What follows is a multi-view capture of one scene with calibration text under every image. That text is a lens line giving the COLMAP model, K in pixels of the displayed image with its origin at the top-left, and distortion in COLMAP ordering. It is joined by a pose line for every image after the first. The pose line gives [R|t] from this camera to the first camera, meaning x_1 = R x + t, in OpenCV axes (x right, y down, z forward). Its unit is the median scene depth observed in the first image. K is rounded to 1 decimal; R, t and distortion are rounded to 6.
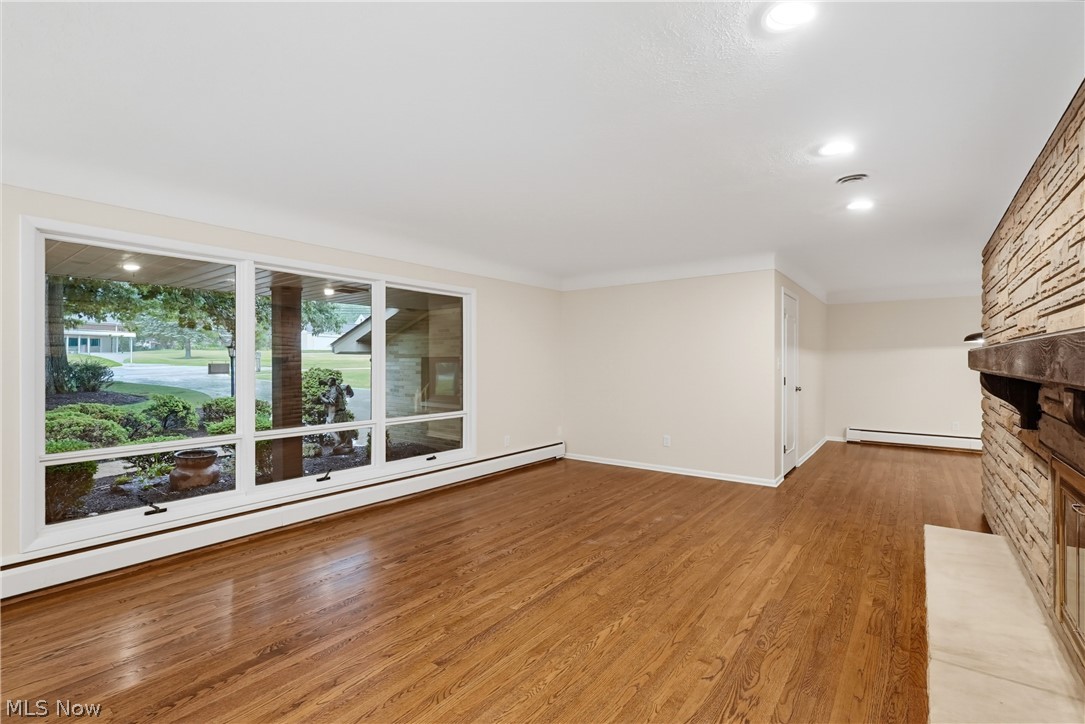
lens RADIAL K [[494.6, 0, 545.3], [0, 494.6, 361.5], [0, 0, 1]] dist [-0.009105, 0.001785]
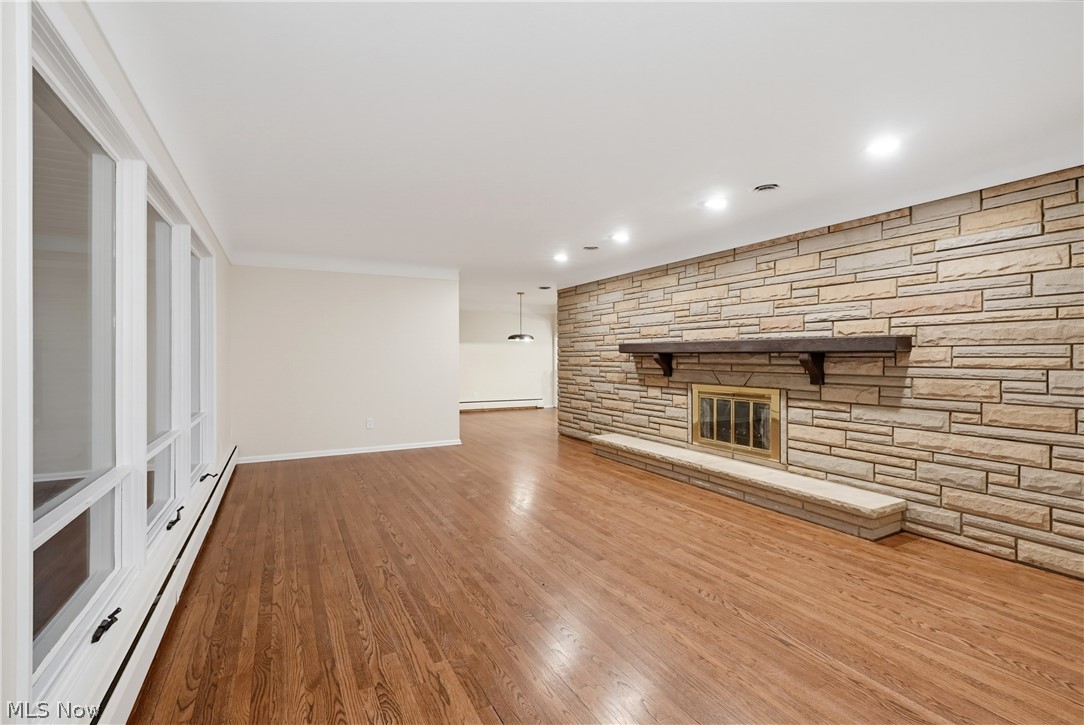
lens RADIAL K [[494.1, 0, 546.2], [0, 494.1, 357.6], [0, 0, 1]] dist [-0.009105, 0.001785]
pose [[0.420275, -0.003233, 0.907391, -1.060173], [0.000357, 0.999994, 0.003397, 0.028070], [-0.907397, -0.001104, 0.420273, 0.383911]]
